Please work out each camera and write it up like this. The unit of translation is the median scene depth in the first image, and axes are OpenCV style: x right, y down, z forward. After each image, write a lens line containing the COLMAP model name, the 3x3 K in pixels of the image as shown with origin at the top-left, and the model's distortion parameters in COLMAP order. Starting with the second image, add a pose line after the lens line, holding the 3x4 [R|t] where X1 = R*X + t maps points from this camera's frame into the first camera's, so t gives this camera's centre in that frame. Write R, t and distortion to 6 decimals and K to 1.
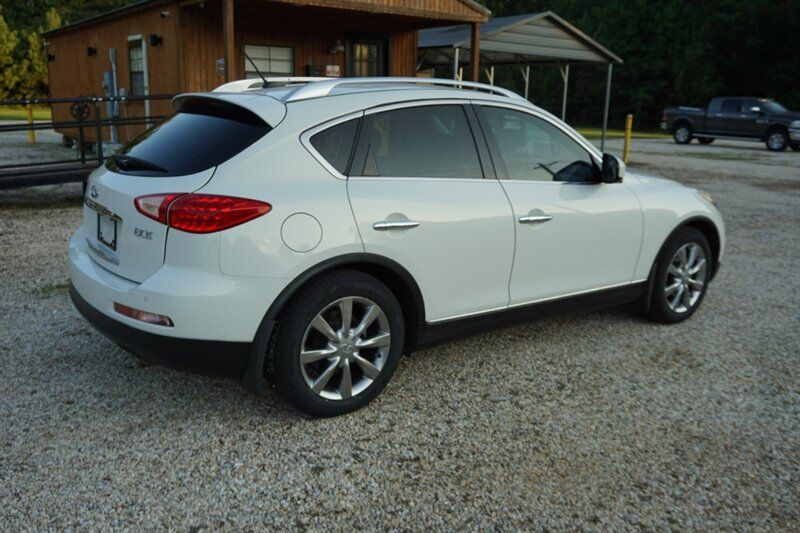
lens RADIAL K [[700.0, 0, 400.0], [0, 700.0, 272.5], [0, 0, 1]] dist [-0.020830, 0.029631]
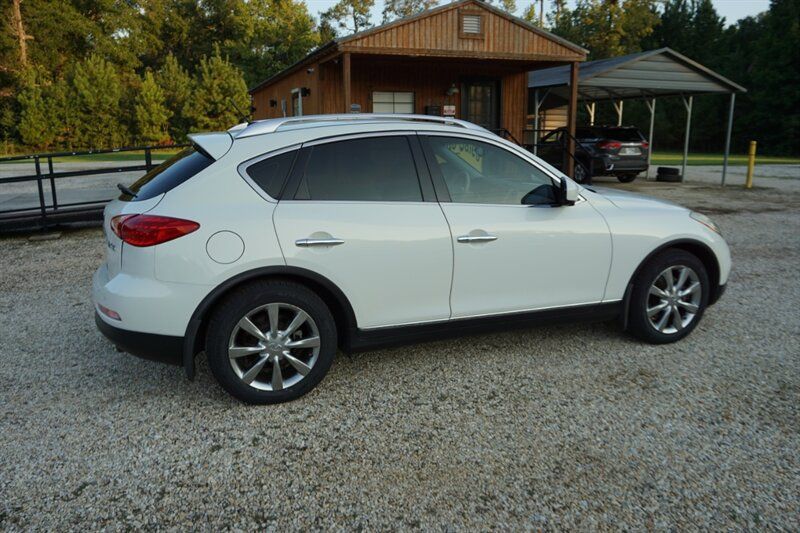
lens RADIAL K [[597.2, 0, 402.5], [0, 597.2, 271.4], [0, 0, 1]] dist [-0.027153, 0.020658]
pose [[0.963514, 0.030390, -0.265928, 0.332114], [-0.035266, 0.999286, -0.013580, -0.010026], [0.265325, 0.022463, 0.963897, 0.081215]]
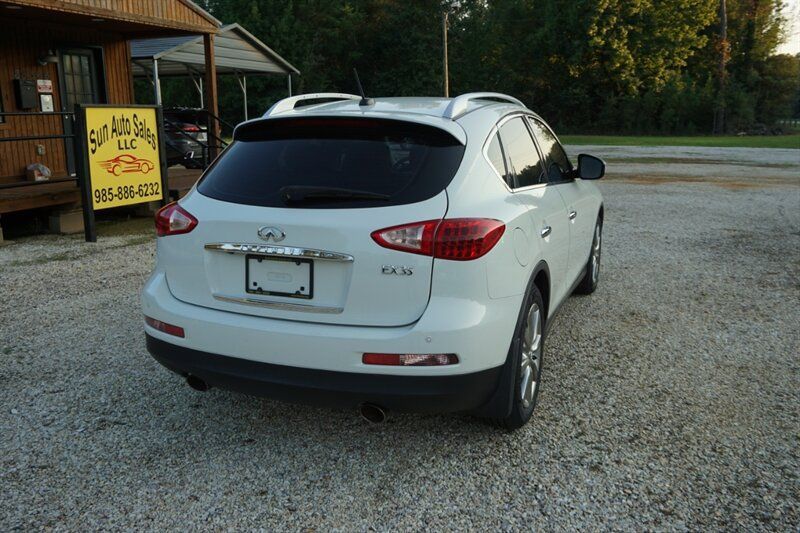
lens RADIAL K [[700.0, 0, 399.2], [0, 700.0, 272.0], [0, 0, 1]] dist [-0.020830, 0.029631]
pose [[0.849604, -0.147485, 0.506381, -0.633363], [0.155165, 0.987512, 0.027281, -0.059916], [-0.504081, 0.055395, 0.861878, 0.175824]]
